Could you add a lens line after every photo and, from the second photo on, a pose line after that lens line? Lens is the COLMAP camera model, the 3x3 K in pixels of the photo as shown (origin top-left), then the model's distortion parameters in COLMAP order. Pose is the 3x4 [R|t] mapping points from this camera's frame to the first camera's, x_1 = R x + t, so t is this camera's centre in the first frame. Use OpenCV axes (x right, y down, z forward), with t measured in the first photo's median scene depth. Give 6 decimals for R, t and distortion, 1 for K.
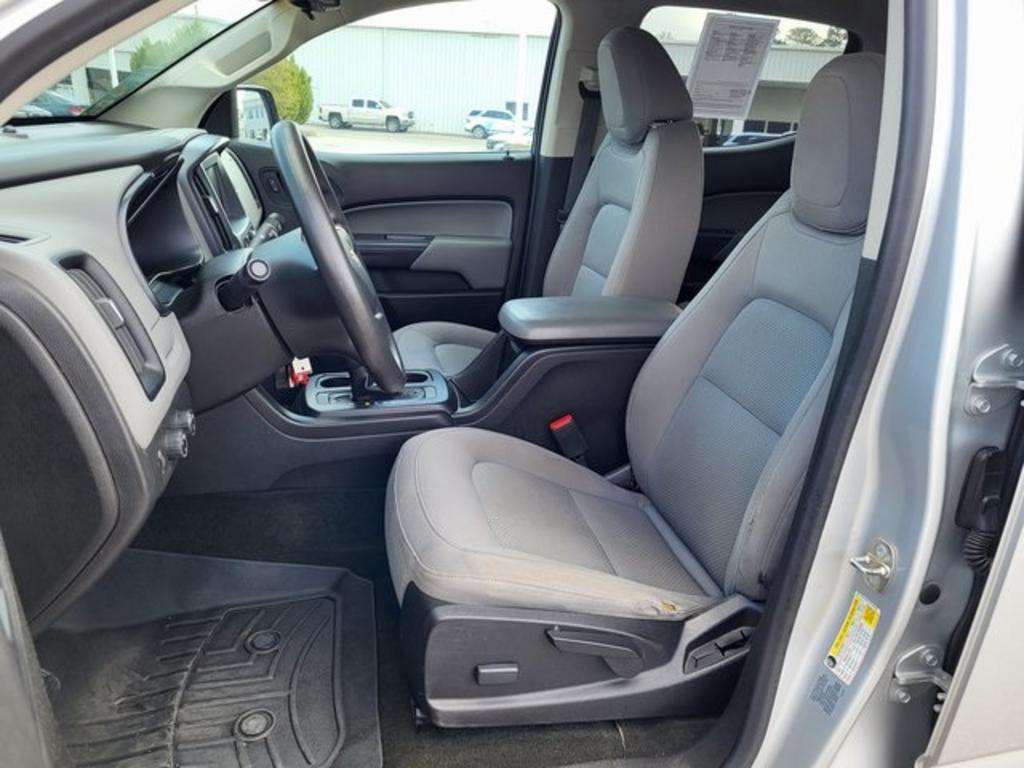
lens RADIAL K [[816.4, 0, 516.1], [0, 816.4, 386.6], [0, 0, 1]] dist [0.035029, -0.029293]
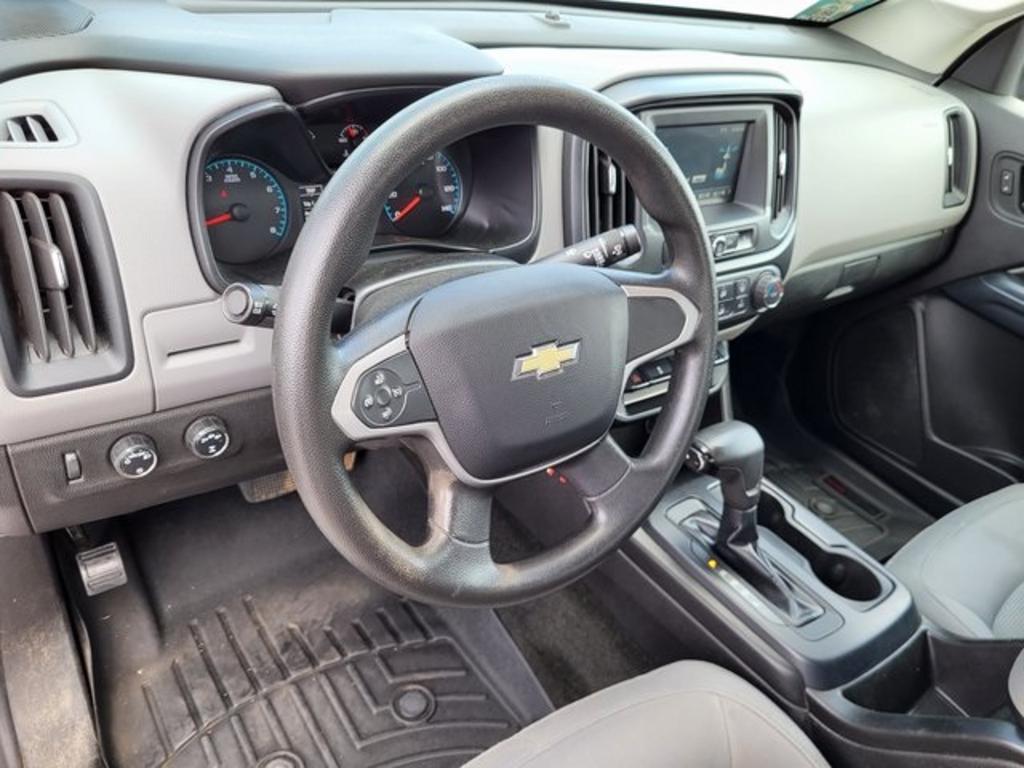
lens RADIAL K [[816.4, 0, 536.1], [0, 816.4, 374.9], [0, 0, 1]] dist [0.035029, -0.029293]
pose [[0.383181, 0.516271, -0.765922, 0.197619], [-0.433668, 0.832692, 0.344320, -0.303311], [0.815540, 0.200219, 0.542962, 0.652529]]
